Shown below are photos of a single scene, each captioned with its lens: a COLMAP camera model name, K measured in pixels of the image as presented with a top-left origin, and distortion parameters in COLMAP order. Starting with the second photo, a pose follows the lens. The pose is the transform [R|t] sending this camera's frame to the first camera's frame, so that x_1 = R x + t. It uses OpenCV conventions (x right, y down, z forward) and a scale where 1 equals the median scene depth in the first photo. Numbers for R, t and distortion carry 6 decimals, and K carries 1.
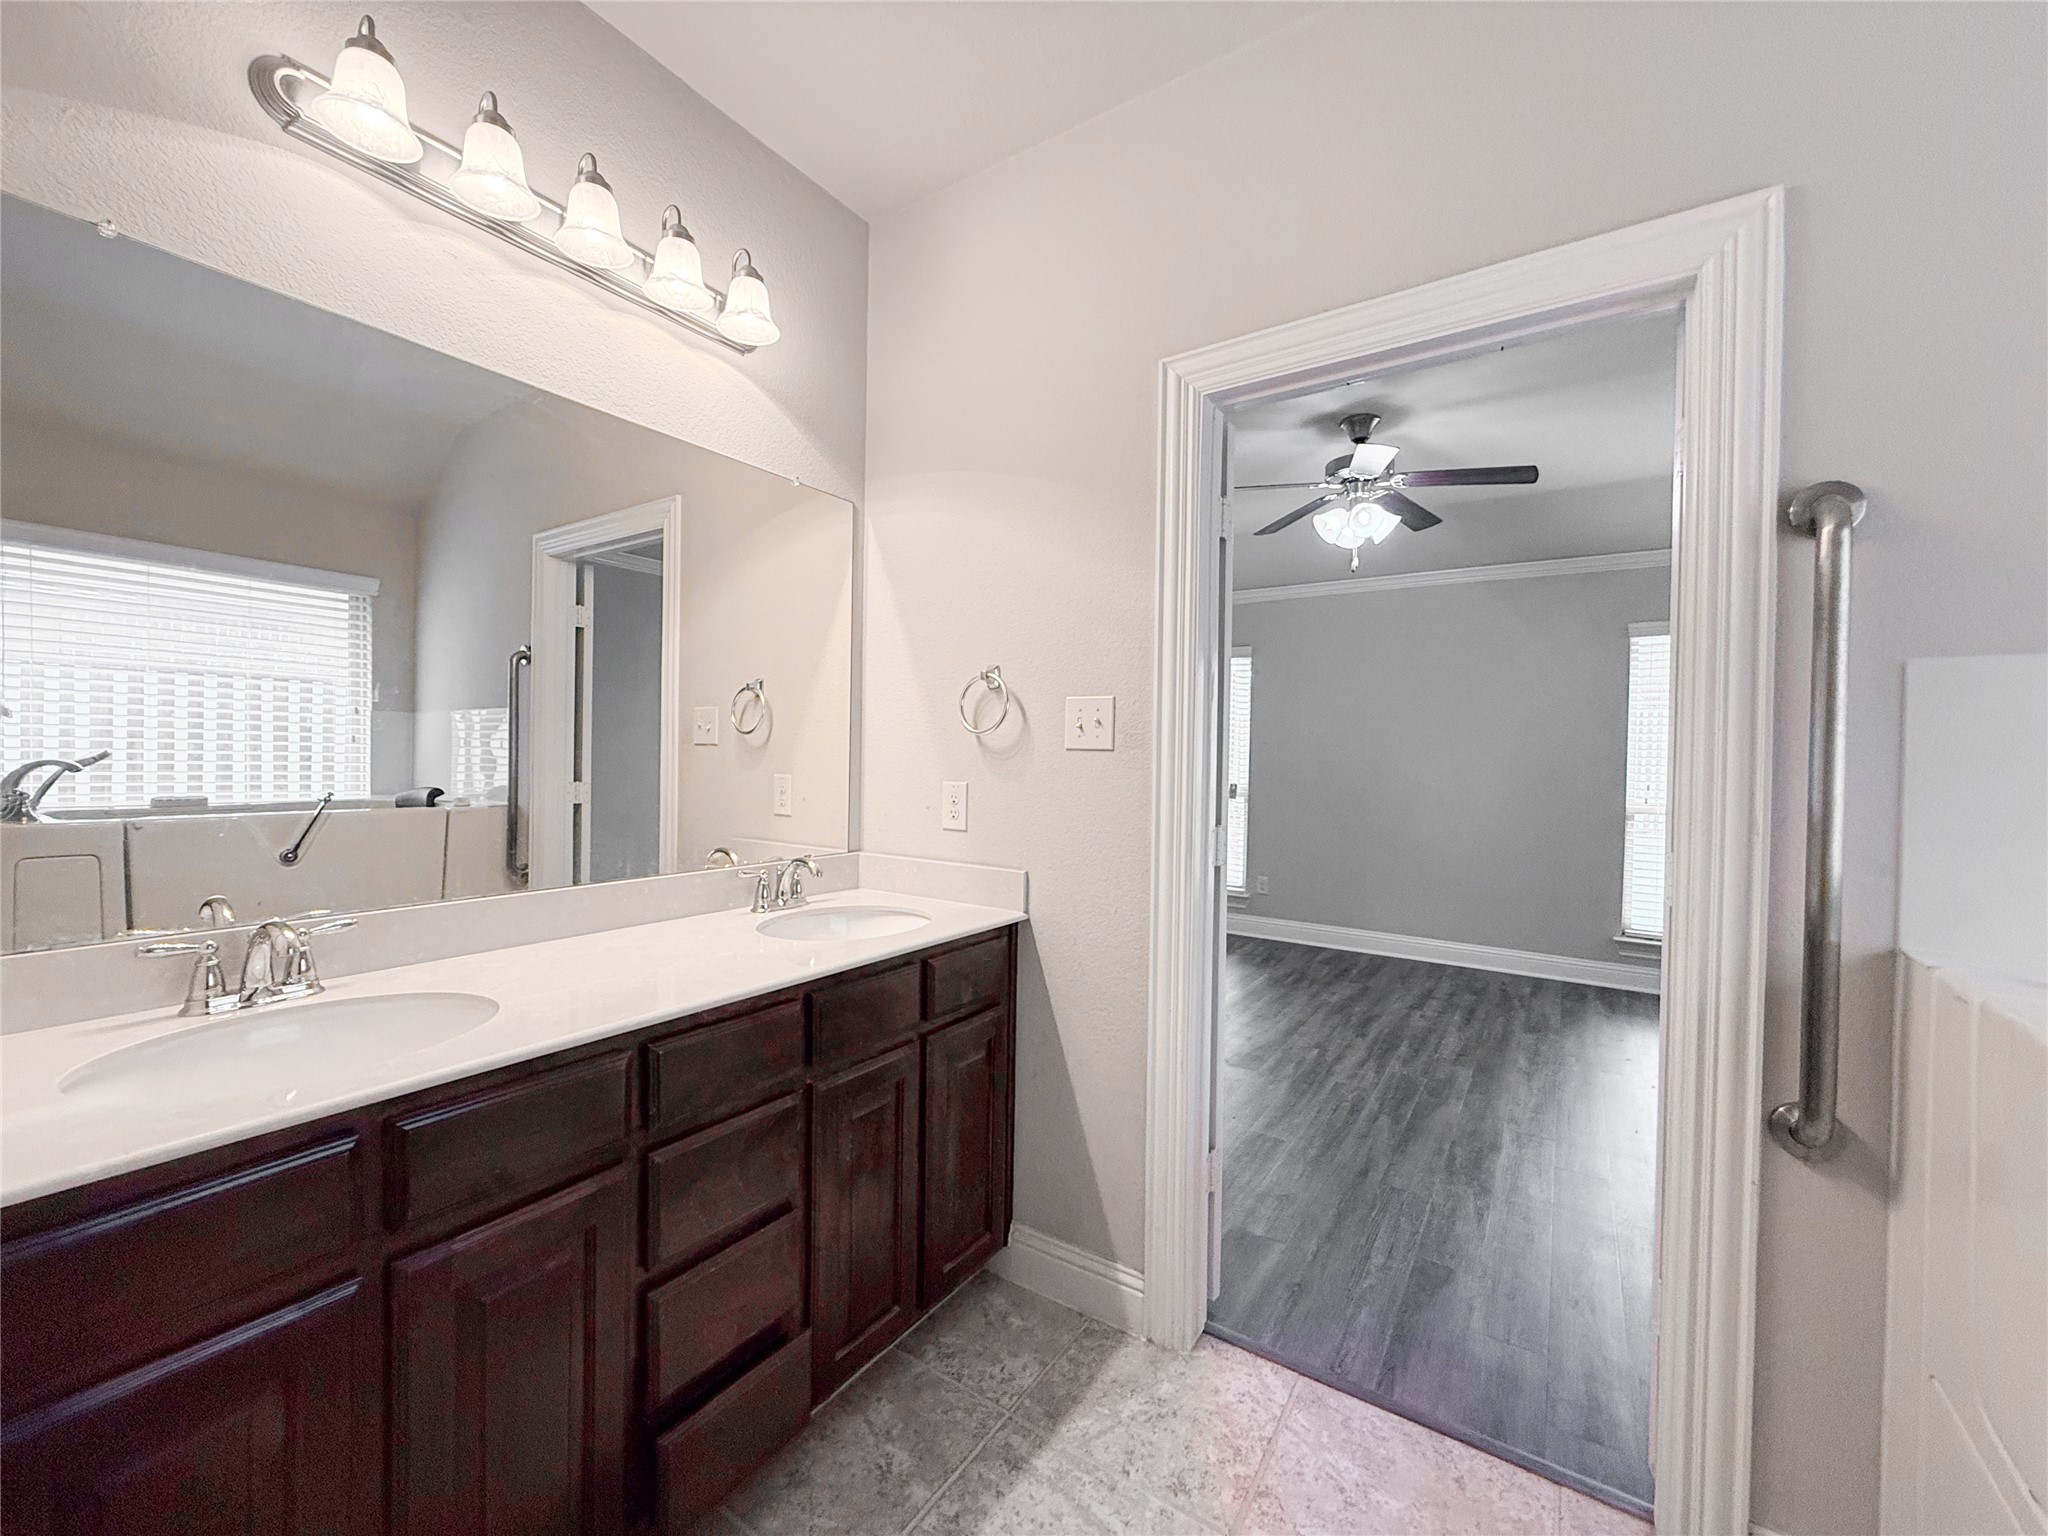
lens RADIAL K [[815.4, 0, 1027.6], [0, 815.4, 763.8], [0, 0, 1]] dist [-0.002683, 0.001298]
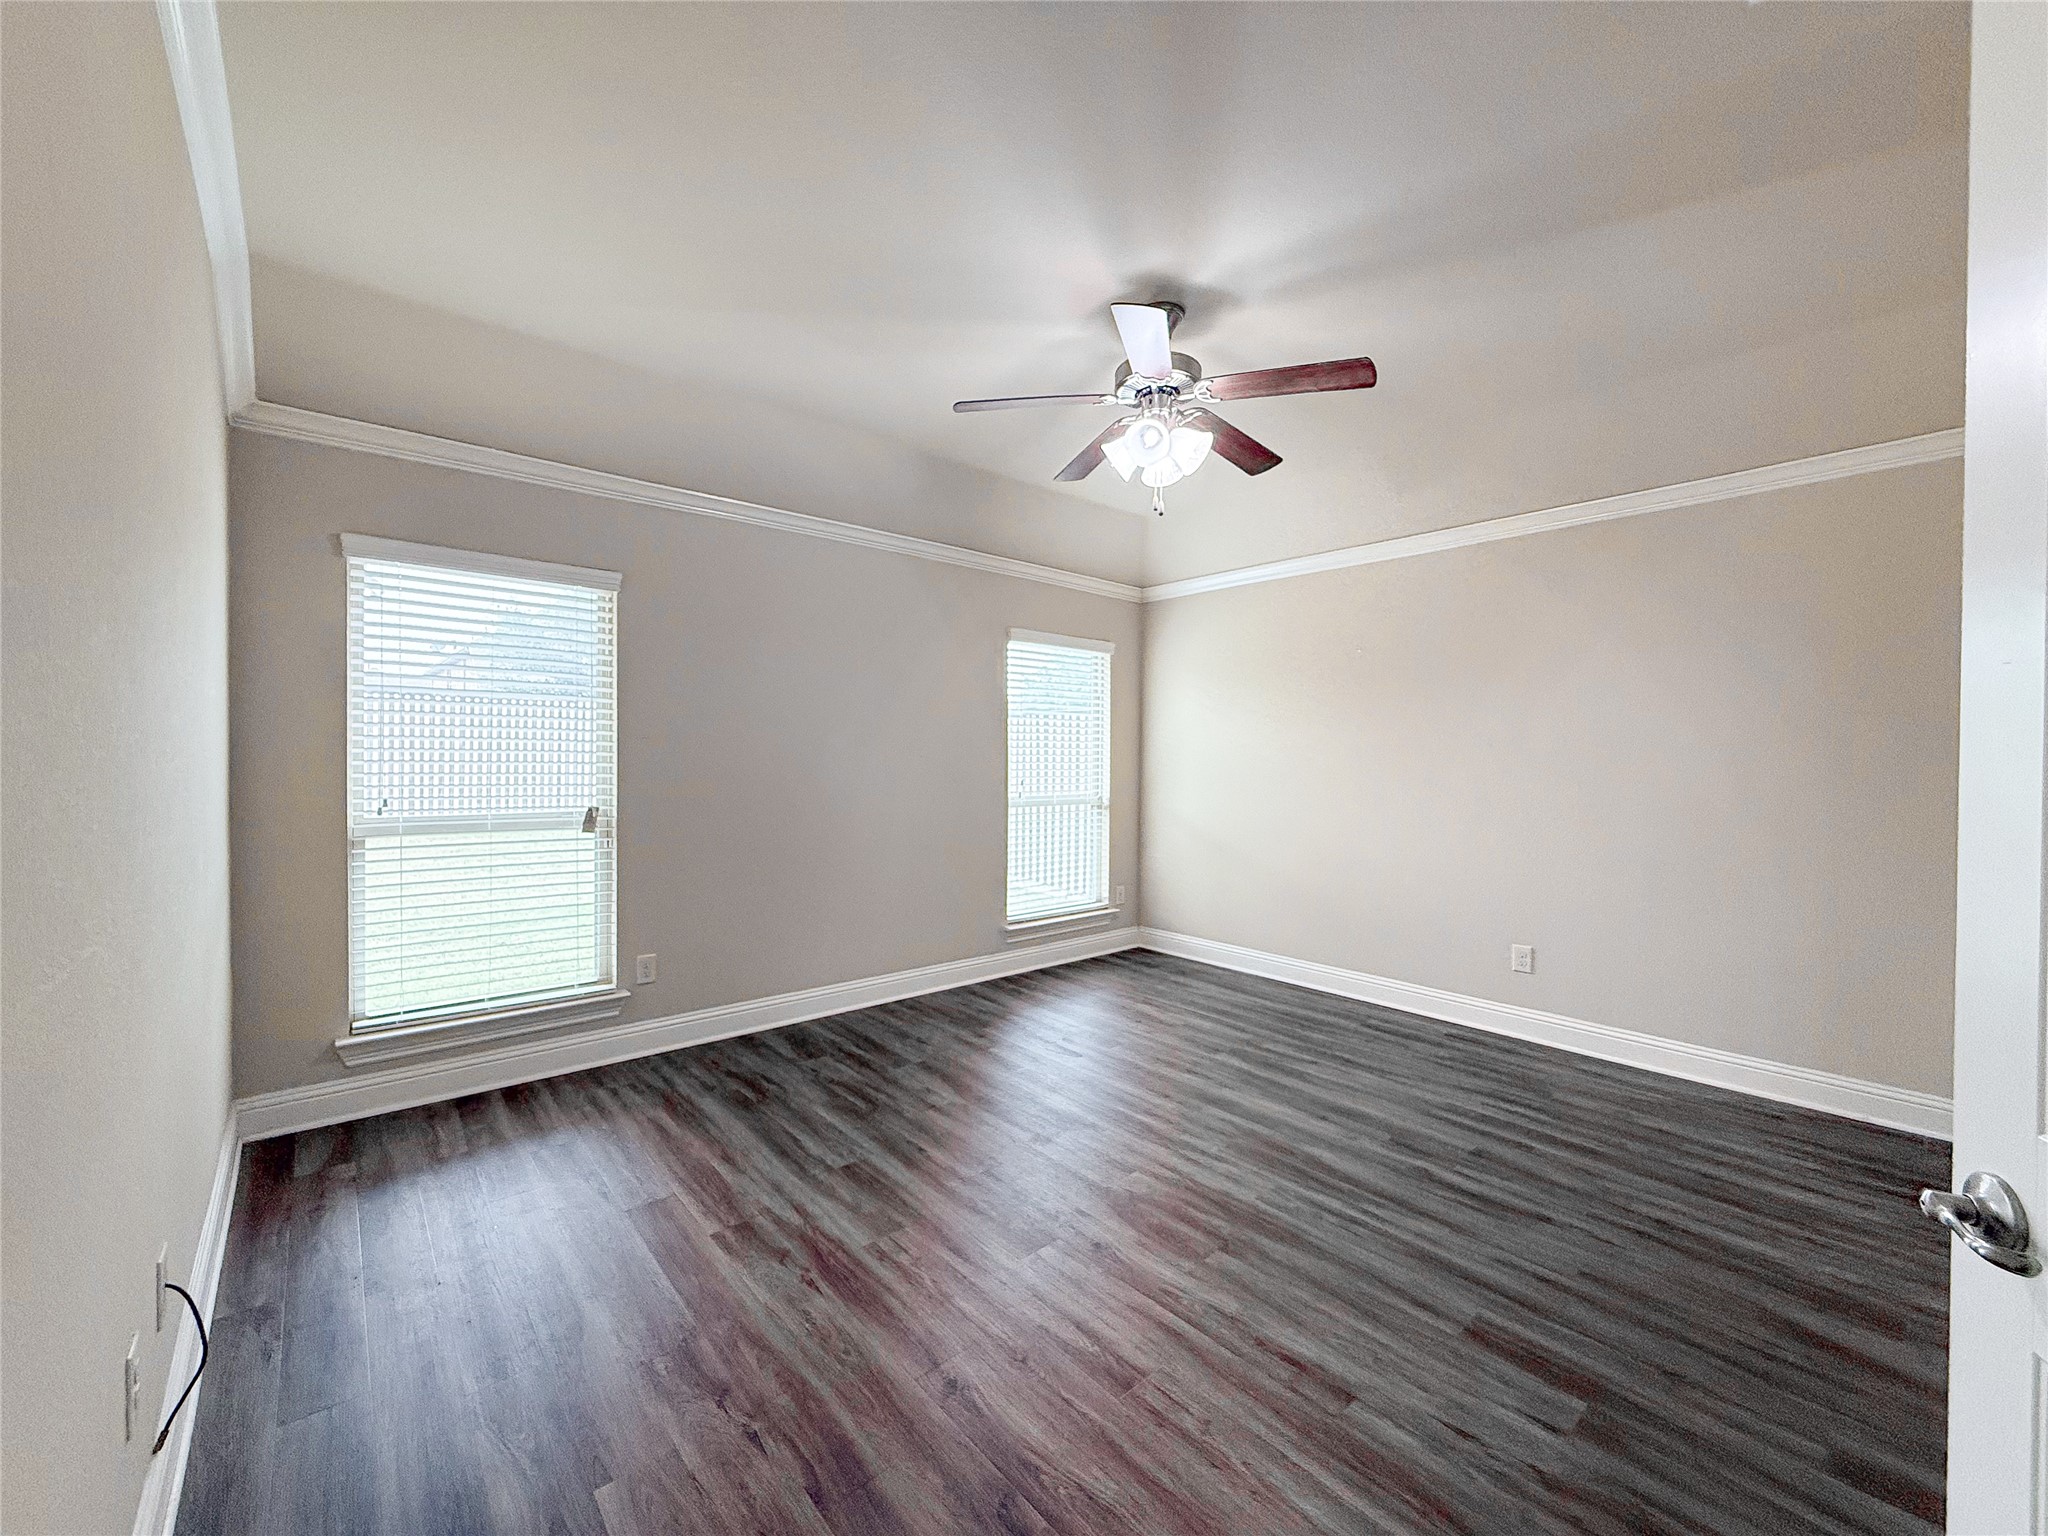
lens RADIAL K [[815.4, 0, 1029.8], [0, 815.4, 758.7], [0, 0, 1]] dist [-0.002683, 0.001298]
pose [[0.275856, -0.023419, 0.960914, -0.350252], [0.012508, 0.999706, 0.020774, -0.029528], [-0.961118, 0.006288, 0.276068, 0.891443]]
